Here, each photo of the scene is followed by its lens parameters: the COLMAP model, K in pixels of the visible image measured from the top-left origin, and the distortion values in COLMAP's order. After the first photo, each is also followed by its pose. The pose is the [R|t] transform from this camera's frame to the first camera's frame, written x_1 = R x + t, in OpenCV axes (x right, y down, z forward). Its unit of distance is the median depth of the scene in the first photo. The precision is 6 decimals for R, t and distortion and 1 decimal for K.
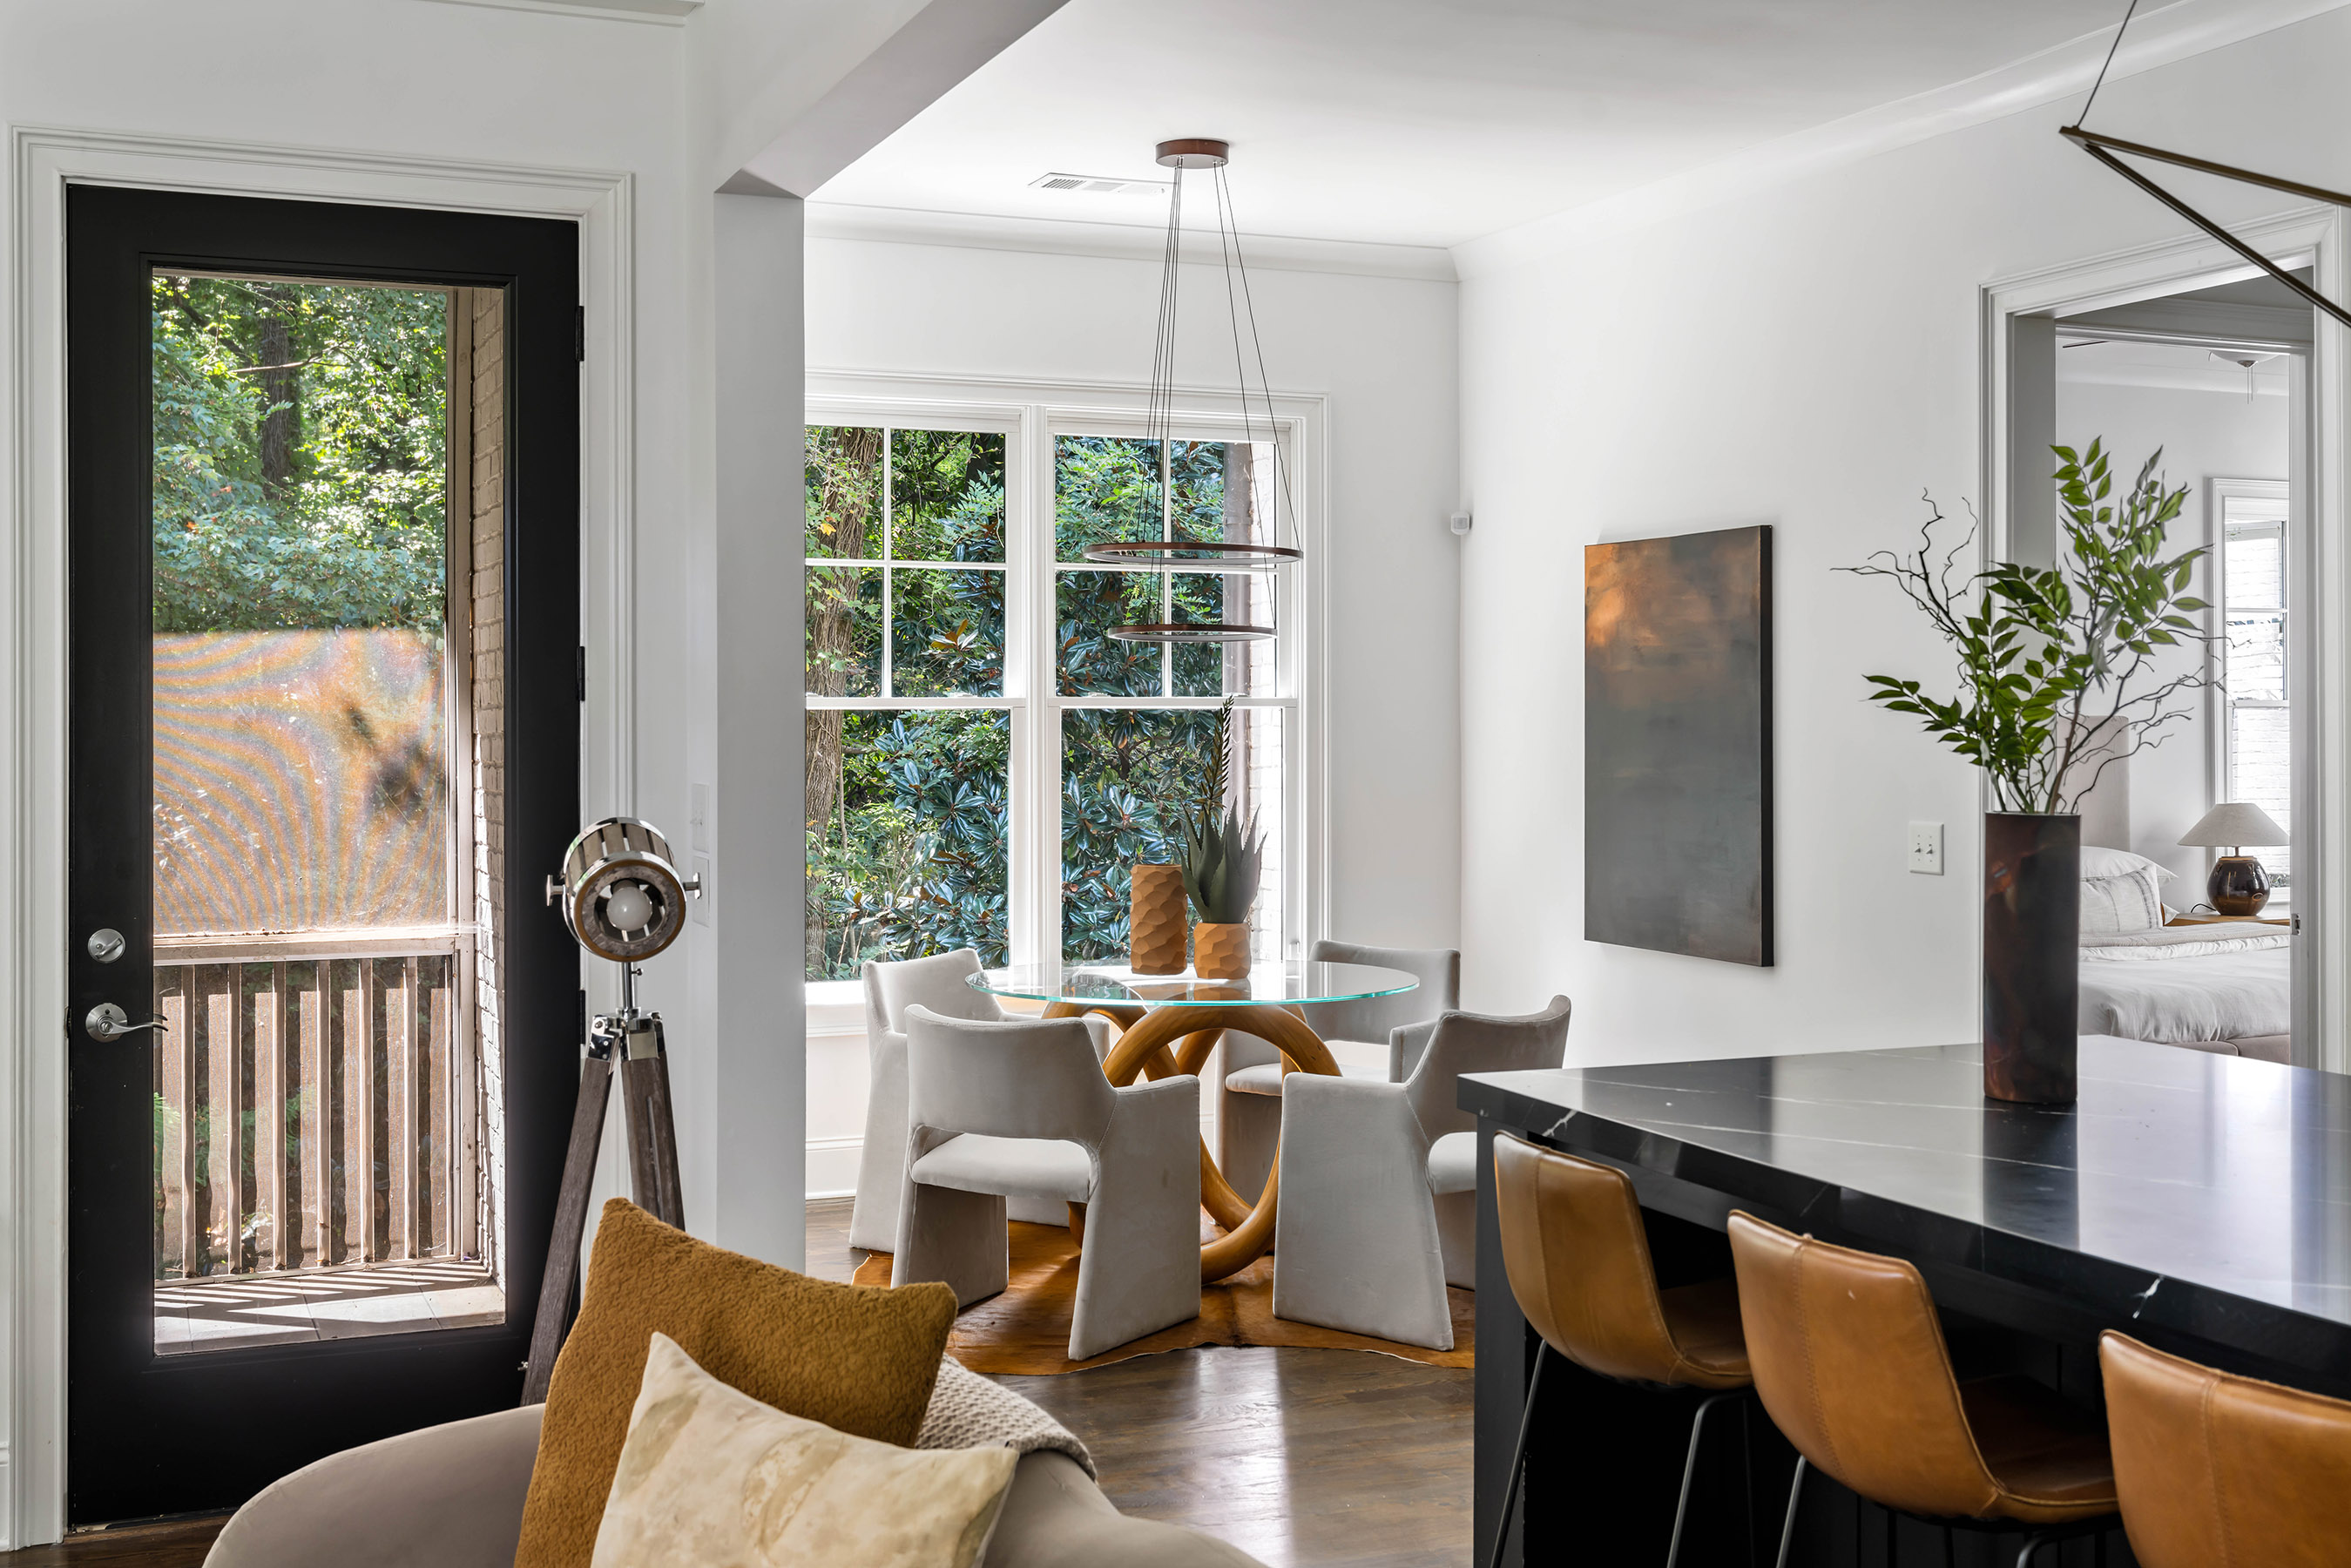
lens RADIAL K [[2503.1, 0, 1177.3], [0, 2503.1, 759.3], [0, 0, 1]] dist [-0.024768, 0.000000]
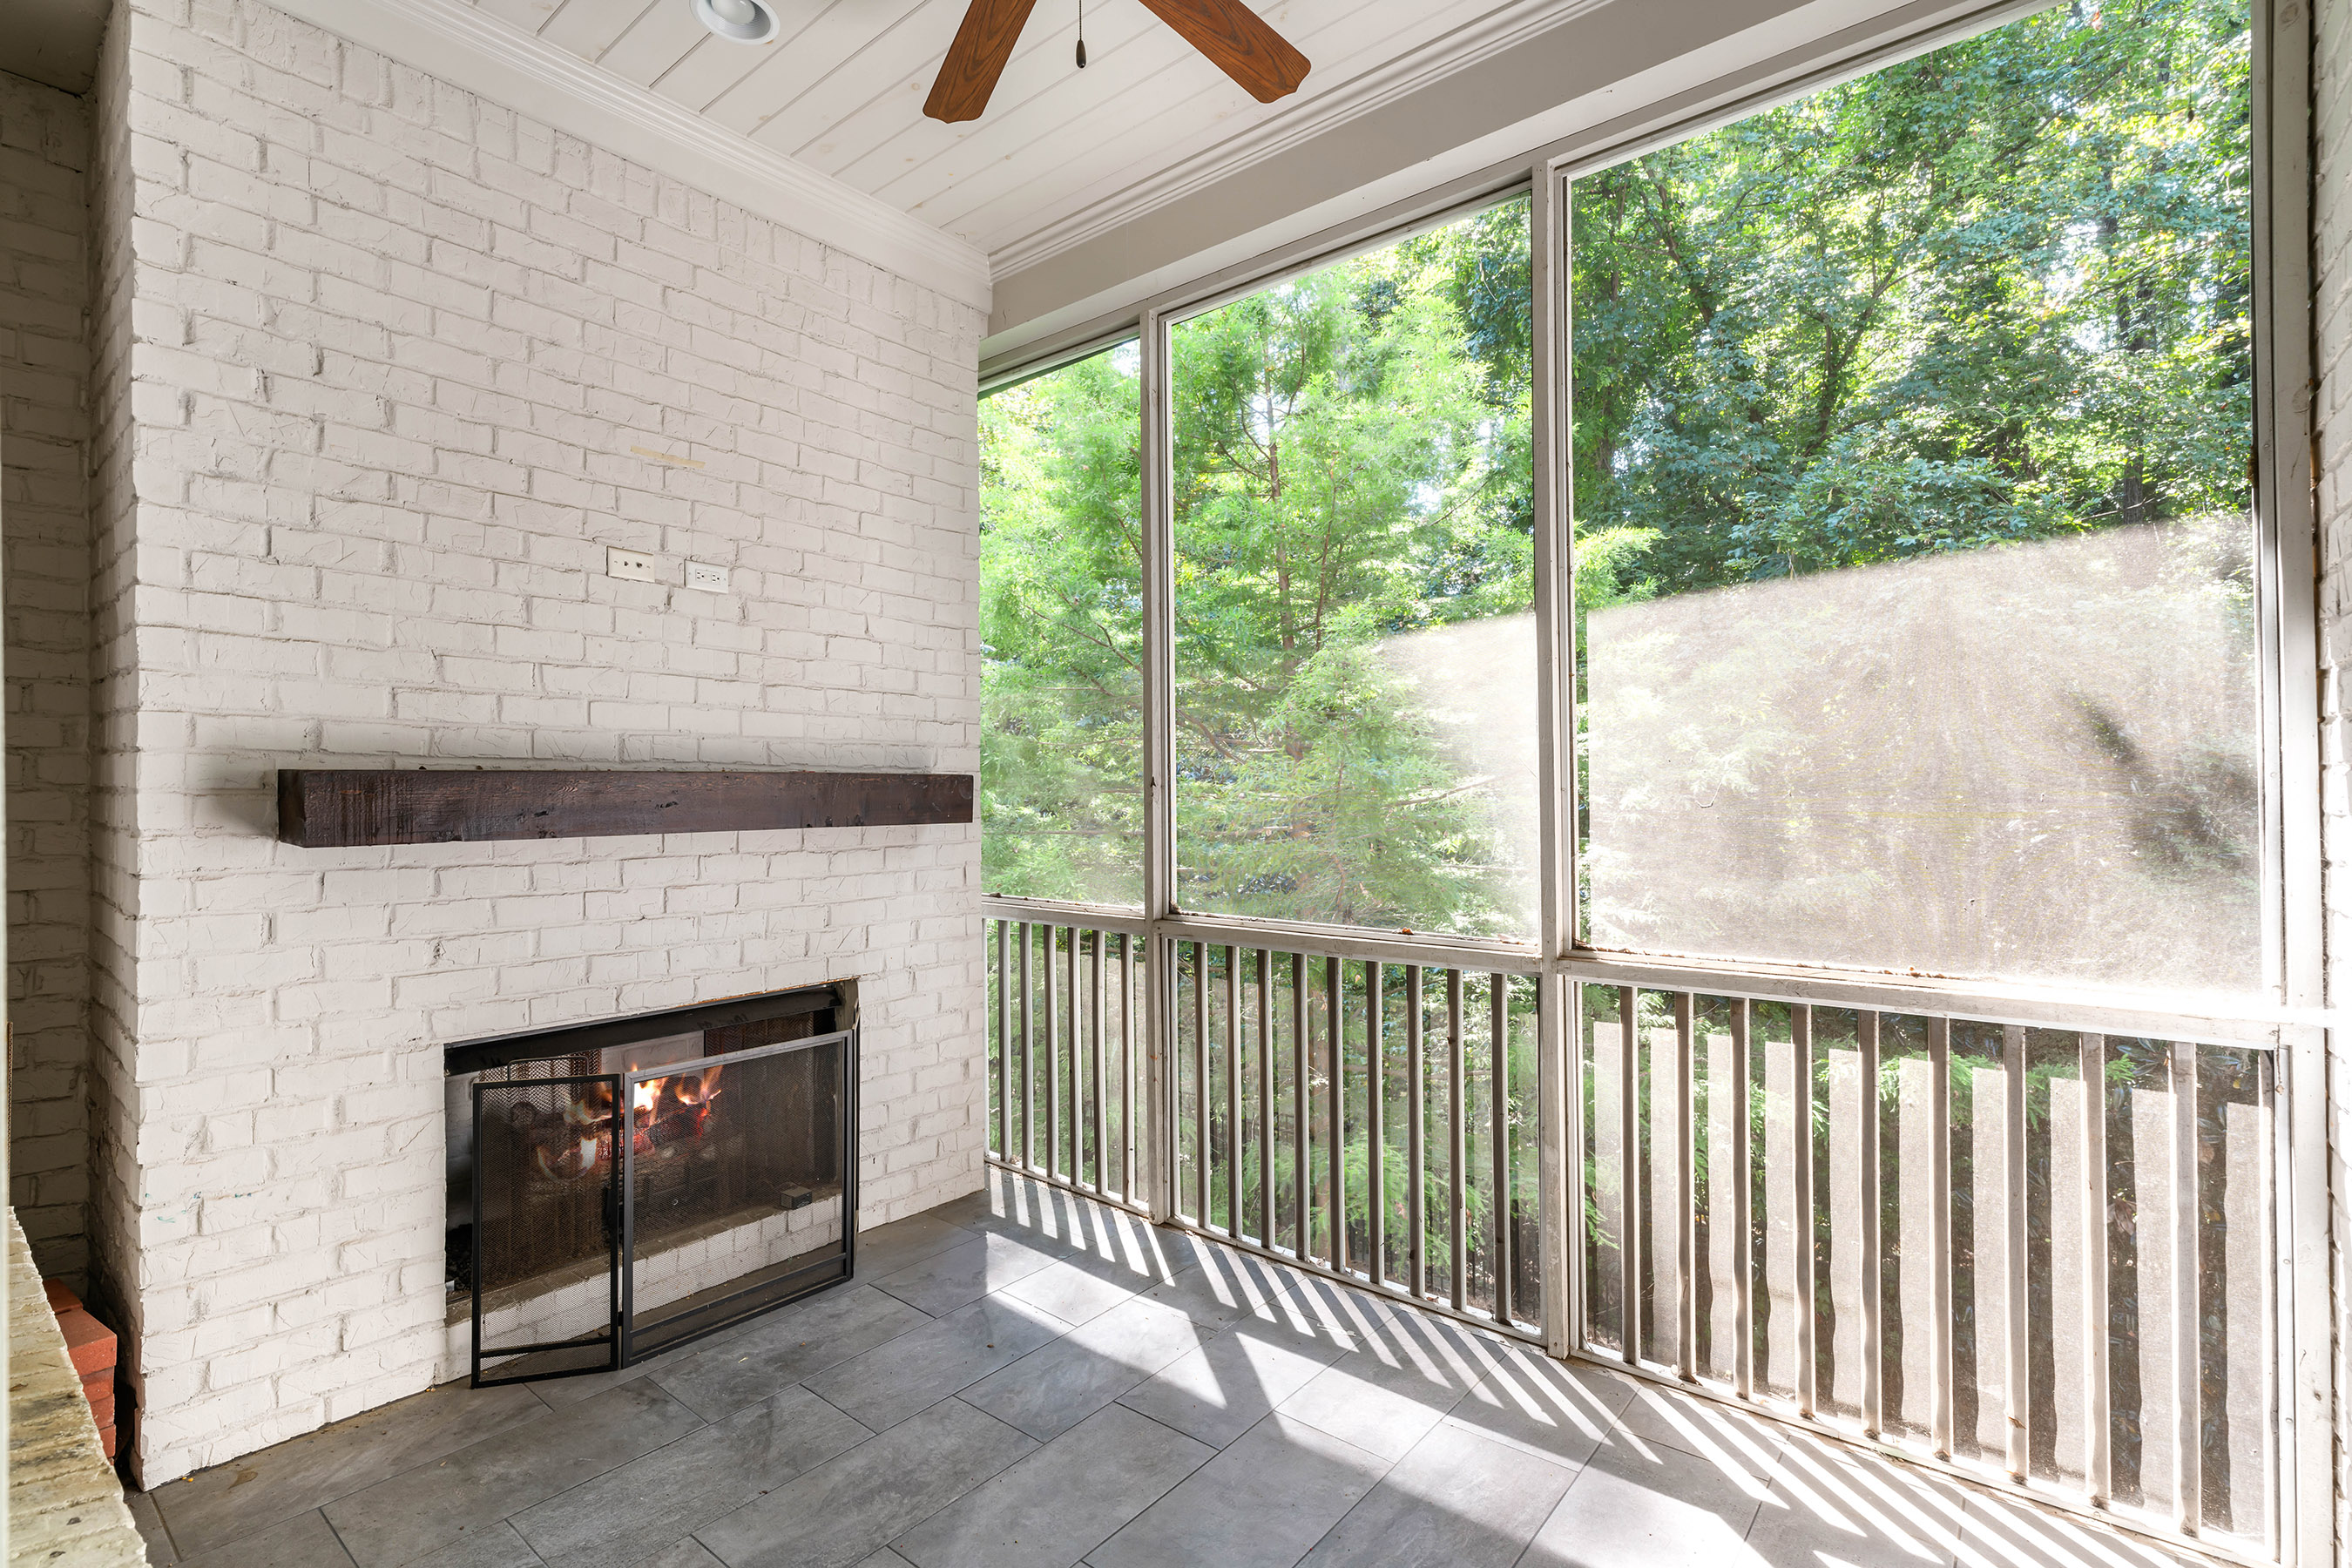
lens RADIAL K [[1099.9, 0, 1169.3], [0, 1099.9, 778.3], [0, 0, 1]] dist [-0.008042, -0.000226]
pose [[0.461673, -0.013618, -0.886946, -0.204333], [-0.008879, 0.999761, -0.019972, 0.024508], [0.887006, 0.017096, 0.461441, 0.728895]]
